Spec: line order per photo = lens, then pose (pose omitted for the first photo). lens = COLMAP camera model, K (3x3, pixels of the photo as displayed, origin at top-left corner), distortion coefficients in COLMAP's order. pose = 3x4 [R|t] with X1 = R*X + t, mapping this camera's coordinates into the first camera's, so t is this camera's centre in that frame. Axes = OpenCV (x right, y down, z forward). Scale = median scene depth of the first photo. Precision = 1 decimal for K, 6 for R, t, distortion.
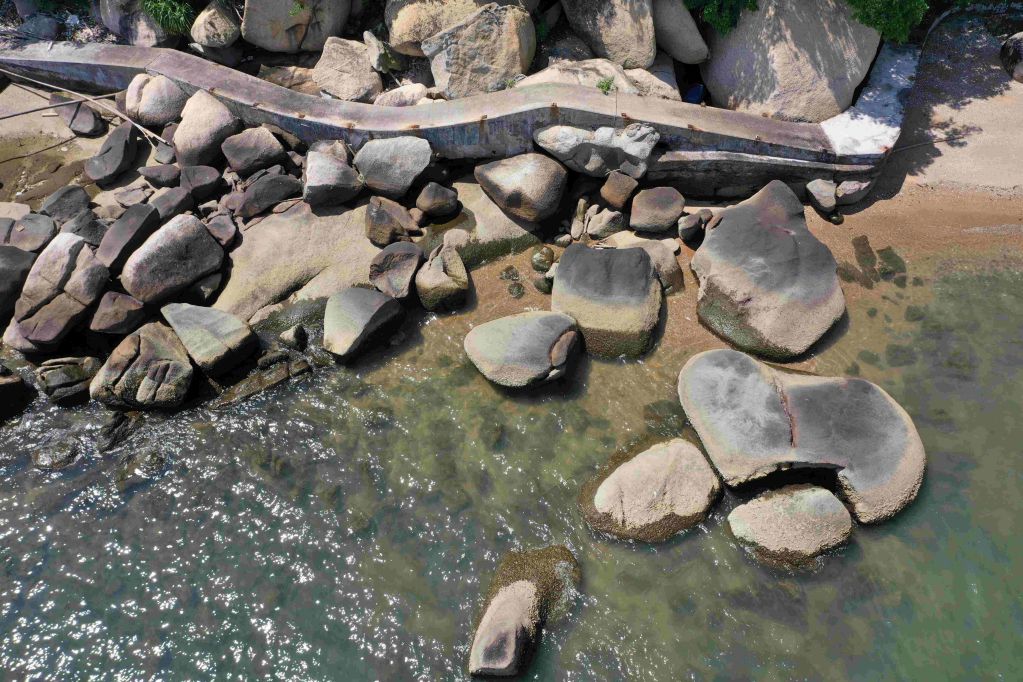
lens RADIAL K [[813.1, 0, 511.5], [0, 813.1, 341.0], [0, 0, 1]] dist [0.013920, 0.005141]
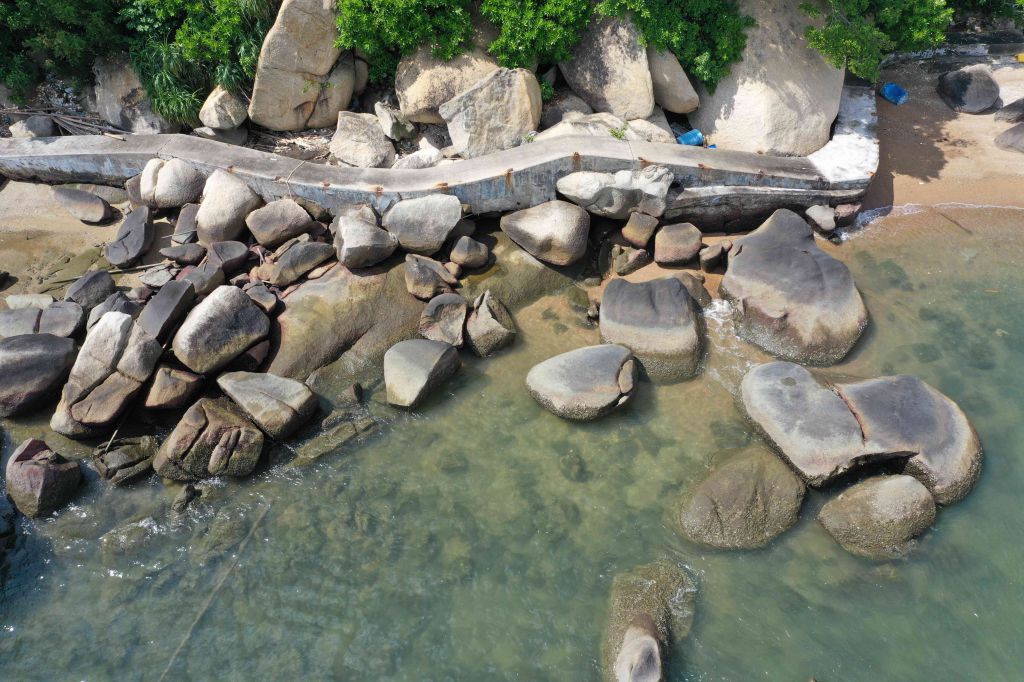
lens RADIAL K [[808.9, 0, 512.0], [0, 808.9, 341.0], [0, 0, 1]] dist [0.004159, -0.001661]
pose [[0.989115, -0.095827, 0.111664, -0.163417], [0.107473, 0.988815, -0.103417, 0.047831], [-0.100505, 0.114292, 0.988350, -0.000815]]
